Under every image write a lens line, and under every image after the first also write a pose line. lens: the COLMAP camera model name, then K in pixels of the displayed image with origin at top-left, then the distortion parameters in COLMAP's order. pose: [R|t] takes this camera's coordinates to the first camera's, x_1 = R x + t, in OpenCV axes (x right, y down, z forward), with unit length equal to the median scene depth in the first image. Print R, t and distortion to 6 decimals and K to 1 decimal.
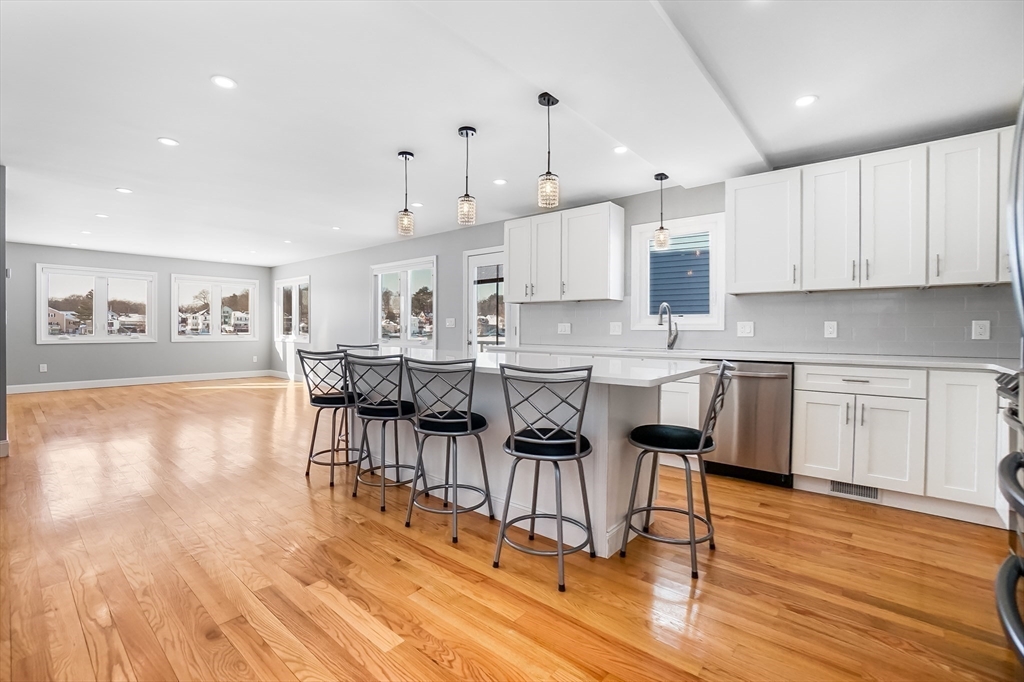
lens RADIAL K [[455.4, 0, 510.9], [0, 455.4, 337.0], [0, 0, 1]] dist [-0.041924, 0.000354]
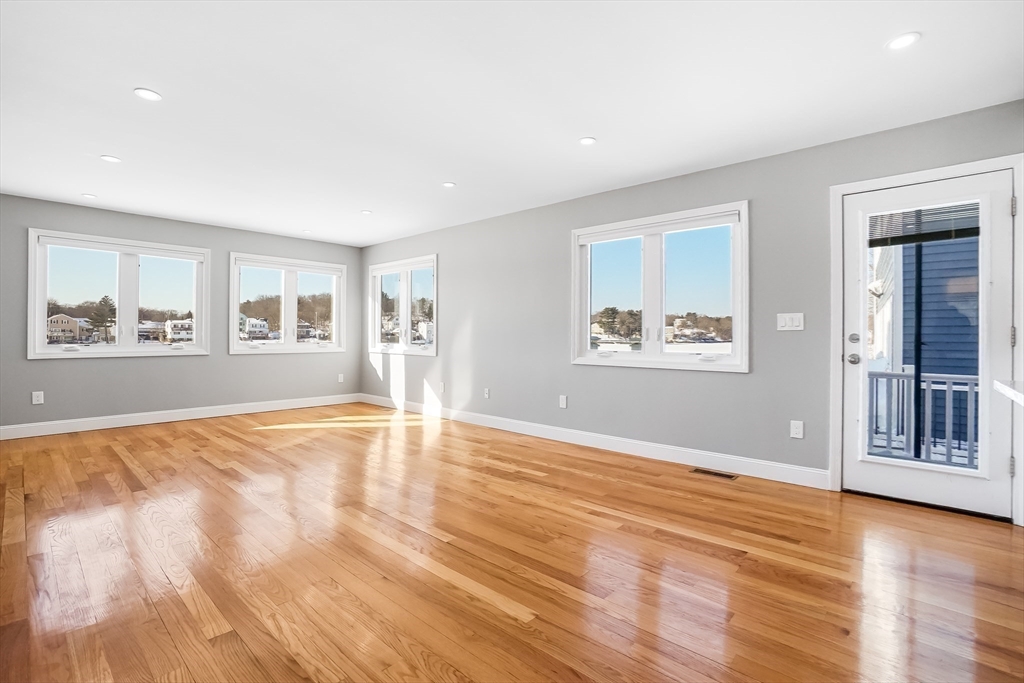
lens RADIAL K [[466.4, 0, 512.0], [0, 466.4, 341.5], [0, 0, 1]] dist [-0.044314, 0.000012]
pose [[0.999635, -0.000960, -0.027016, -0.437528], [0.000807, 0.999984, -0.005682, -0.005080], [0.027021, 0.005658, 0.999619, 0.438463]]
